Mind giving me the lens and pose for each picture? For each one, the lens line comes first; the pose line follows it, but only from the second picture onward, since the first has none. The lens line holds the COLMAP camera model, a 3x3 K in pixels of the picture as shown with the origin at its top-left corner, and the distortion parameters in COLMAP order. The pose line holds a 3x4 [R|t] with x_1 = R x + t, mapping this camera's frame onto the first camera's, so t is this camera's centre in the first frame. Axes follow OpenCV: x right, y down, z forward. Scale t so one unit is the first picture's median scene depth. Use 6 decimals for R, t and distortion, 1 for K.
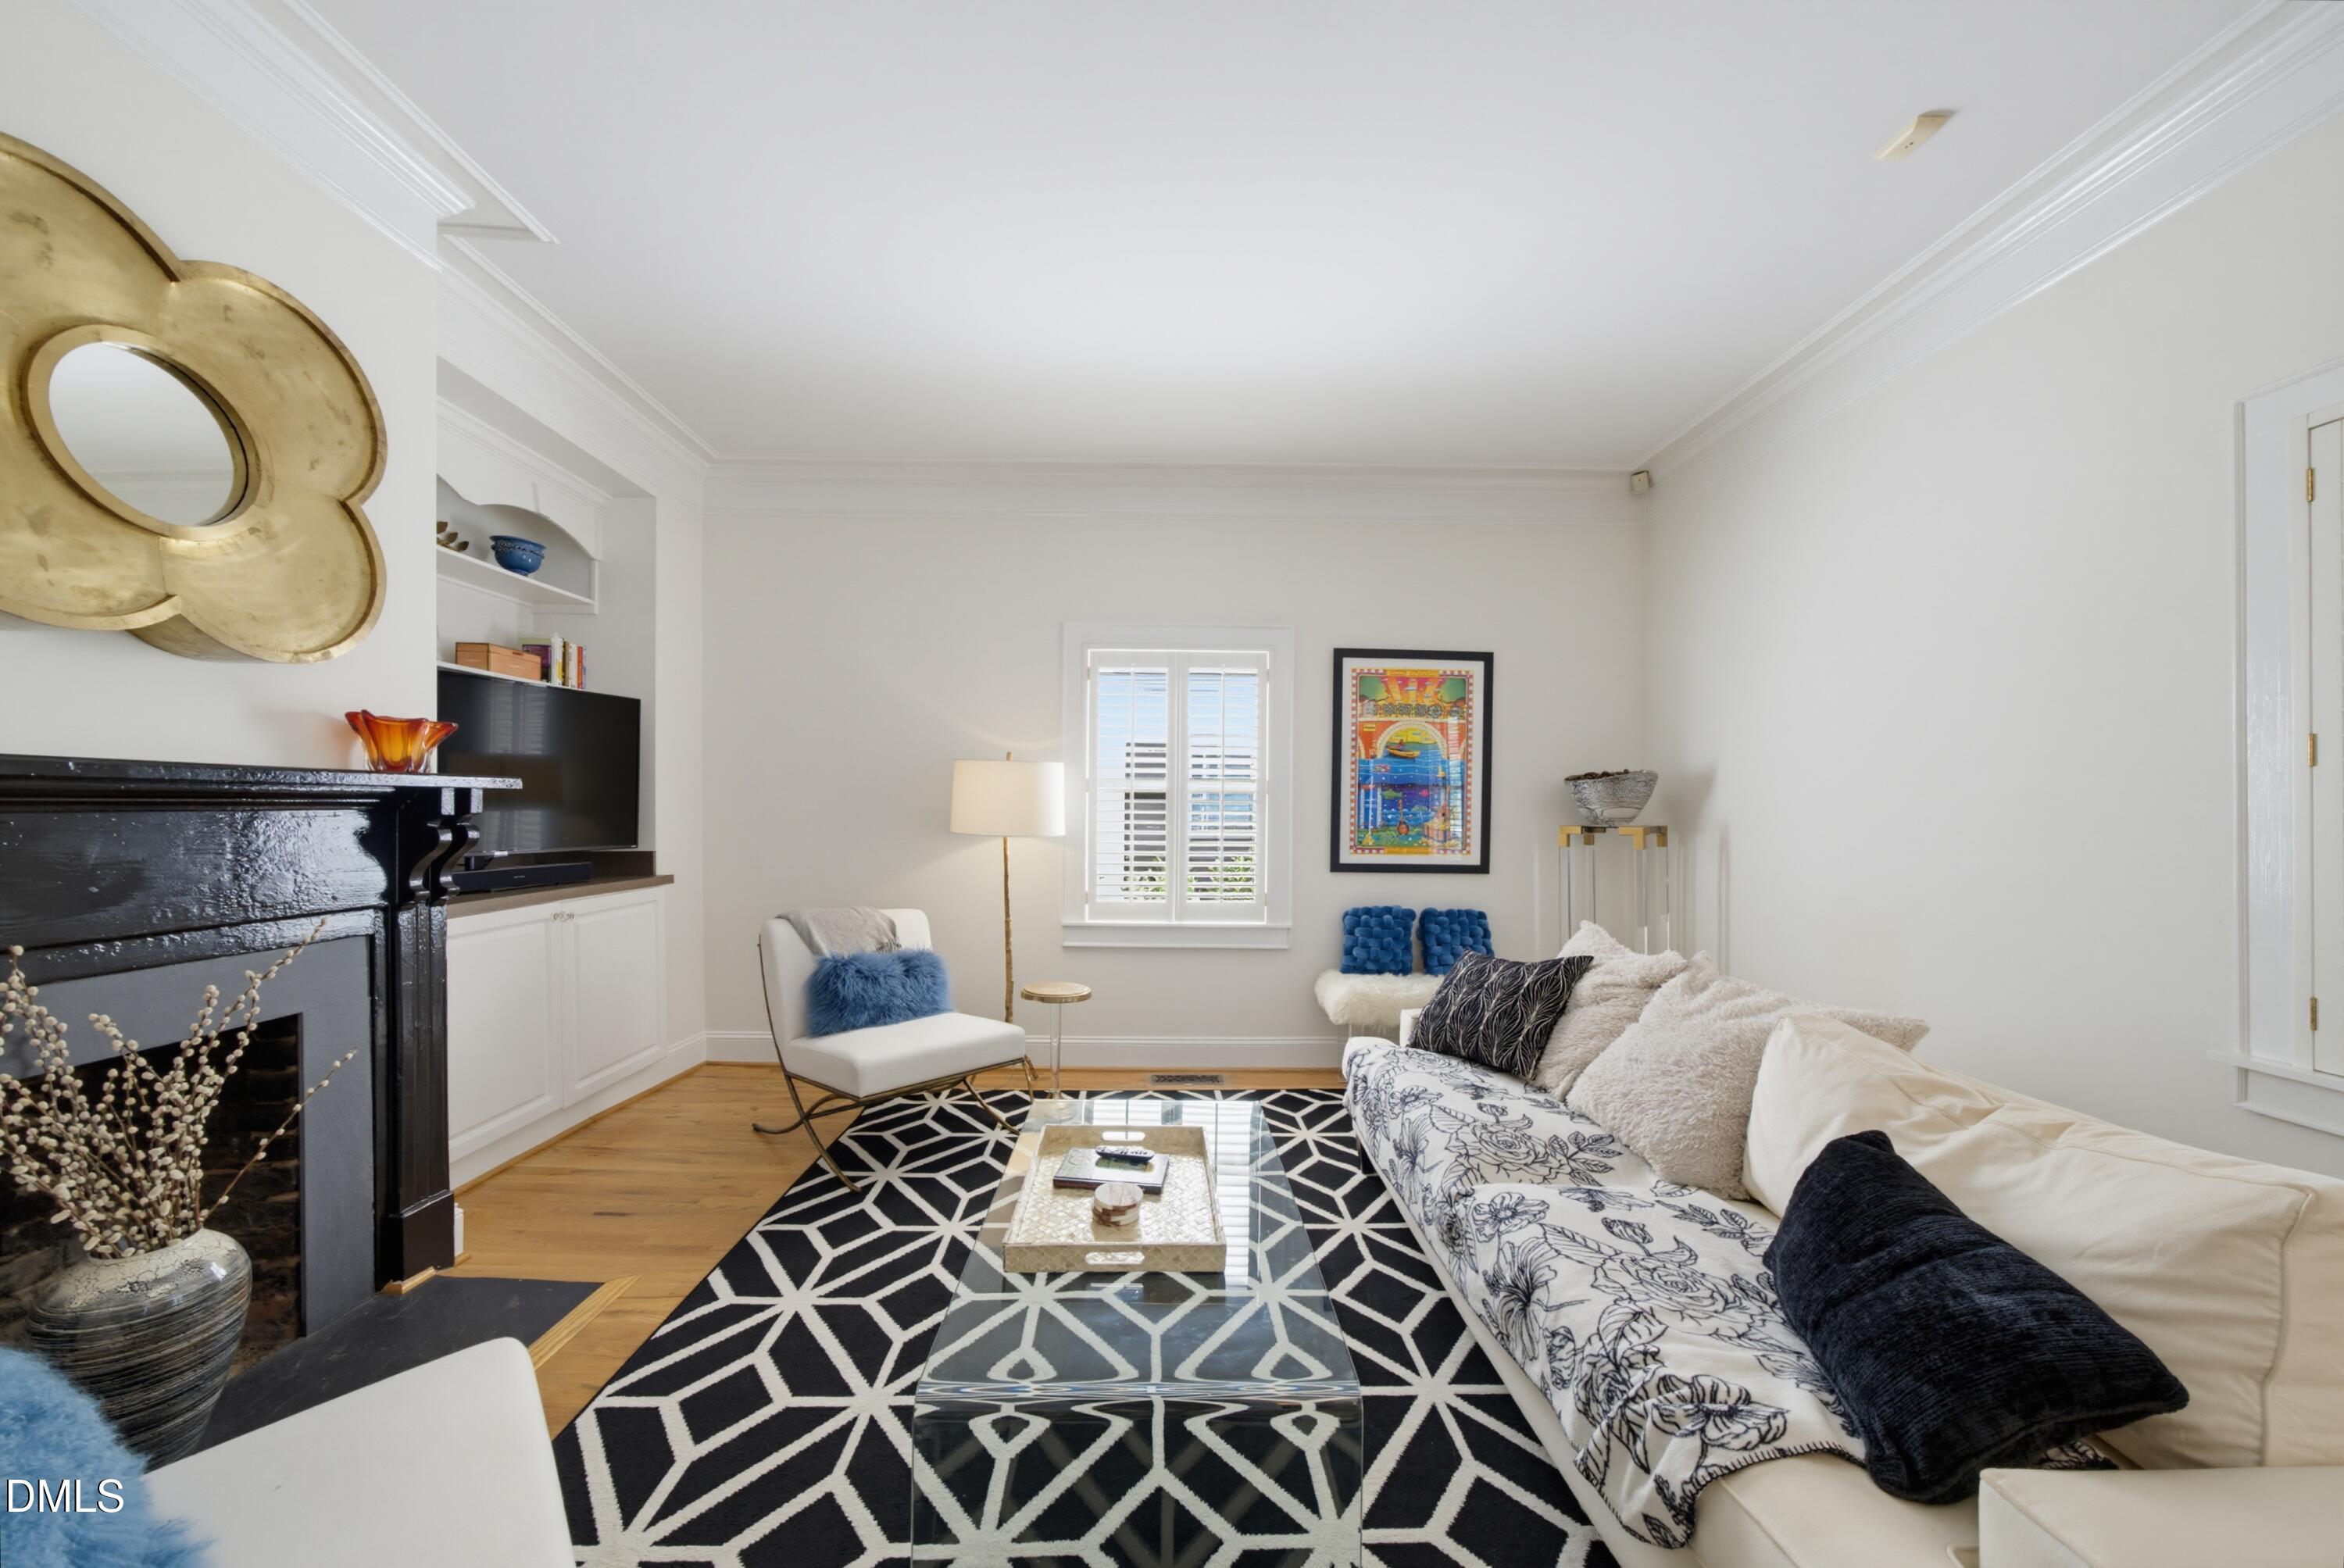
lens RADIAL K [[806.5, 0, 1141.6], [0, 806.5, 810.0], [0, 0, 1]] dist [0.042532, -0.008431]
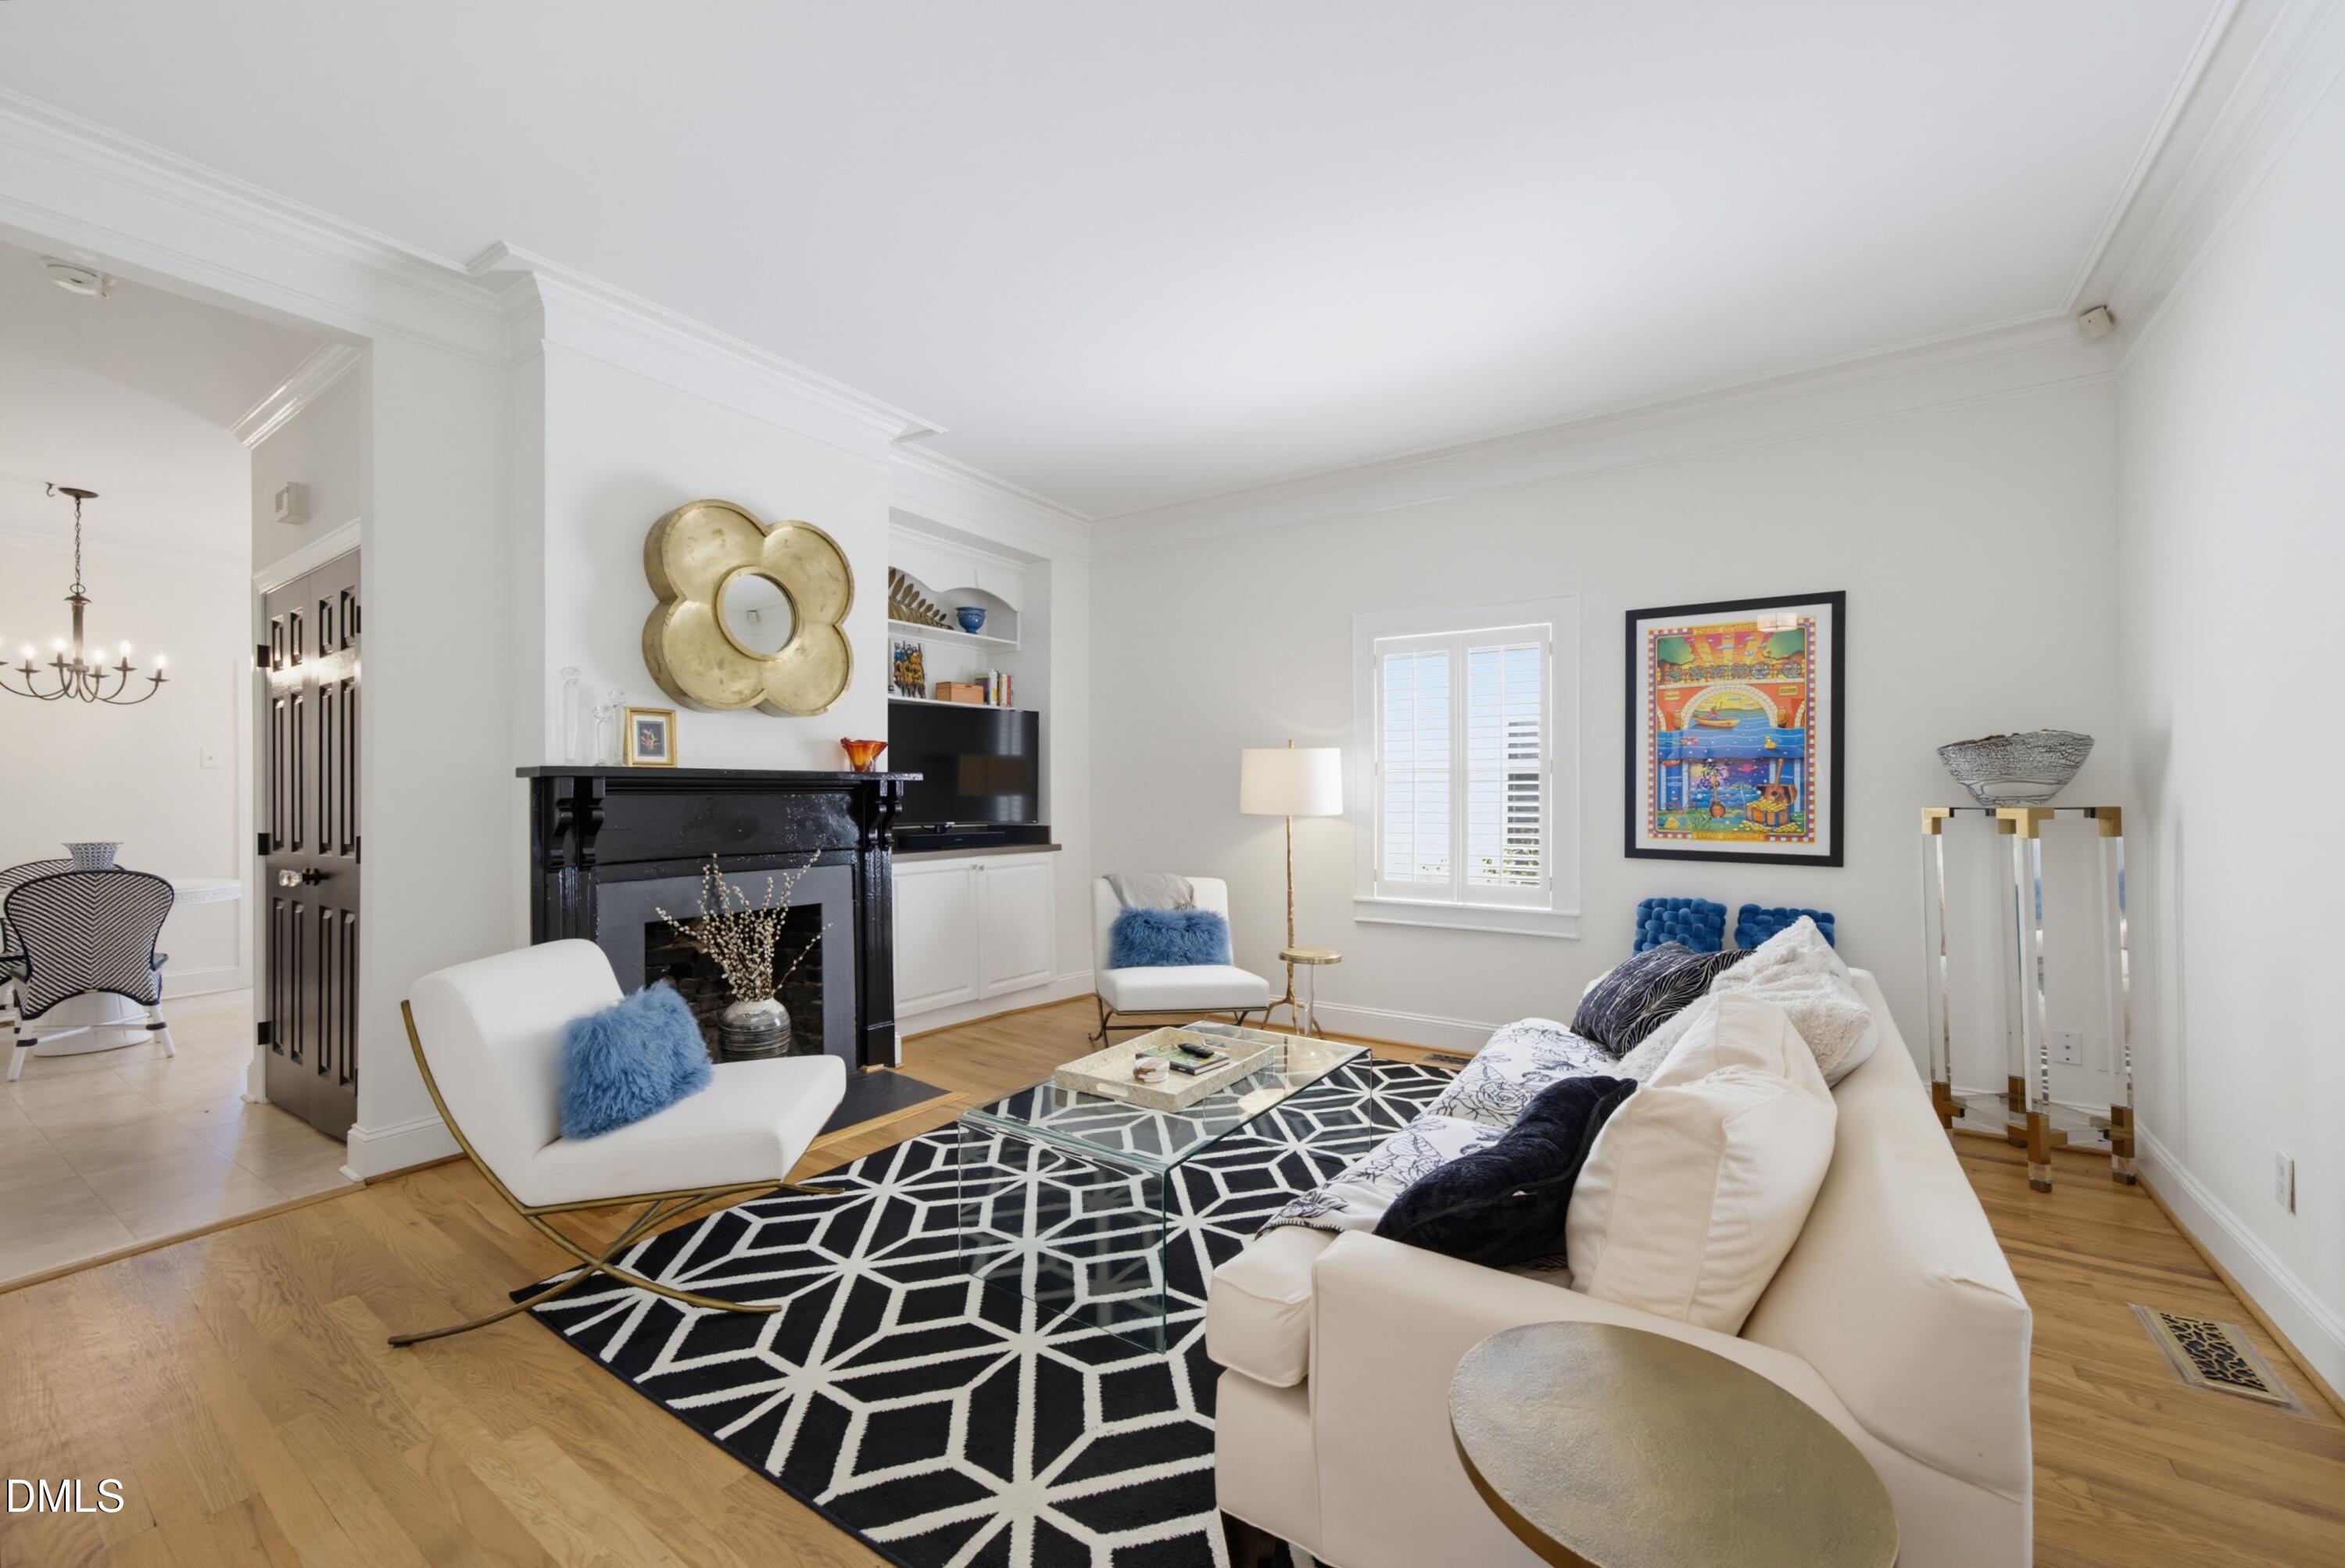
lens RADIAL K [[935.5, 0, 1172.5], [0, 935.5, 784.0], [0, 0, 1]] dist [0.000375, 0.000139]
pose [[0.836601, -0.013552, -0.547645, 0.433983], [0.005396, 0.999849, -0.016500, 0.009669], [0.547786, 0.010849, 0.836548, -0.170389]]
